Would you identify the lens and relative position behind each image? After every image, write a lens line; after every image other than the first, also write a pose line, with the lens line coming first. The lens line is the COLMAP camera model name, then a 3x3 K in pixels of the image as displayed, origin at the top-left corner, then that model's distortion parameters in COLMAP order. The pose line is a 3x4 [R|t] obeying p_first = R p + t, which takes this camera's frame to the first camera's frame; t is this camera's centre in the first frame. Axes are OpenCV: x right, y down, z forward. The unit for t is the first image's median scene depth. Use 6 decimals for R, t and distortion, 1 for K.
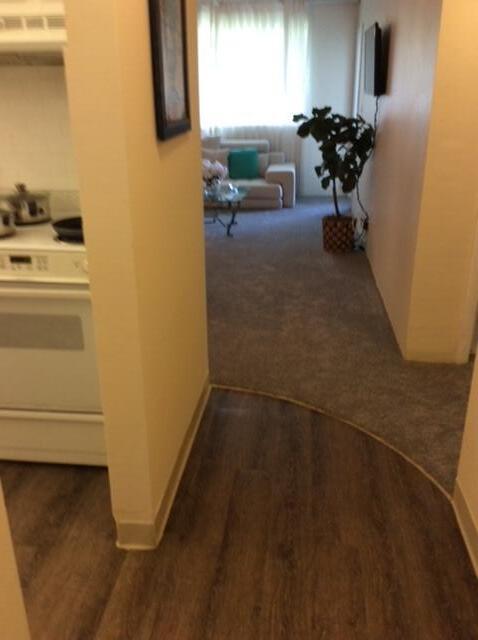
lens RADIAL K [[584.3, 0, 239.0], [0, 584.3, 320.0], [0, 0, 1]] dist [0.105525, -0.200218]
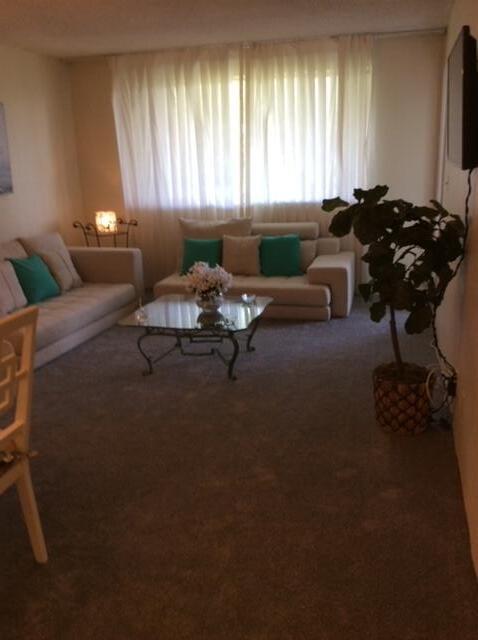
lens RADIAL K [[584.3, 0, 239.0], [0, 584.3, 320.0], [0, 0, 1]] dist [0.105525, -0.200218]
pose [[0.988626, 0.015738, -0.149570, 0.098470], [-0.030634, 0.994733, -0.097817, -0.163924], [0.147242, 0.101287, 0.983901, 0.410314]]
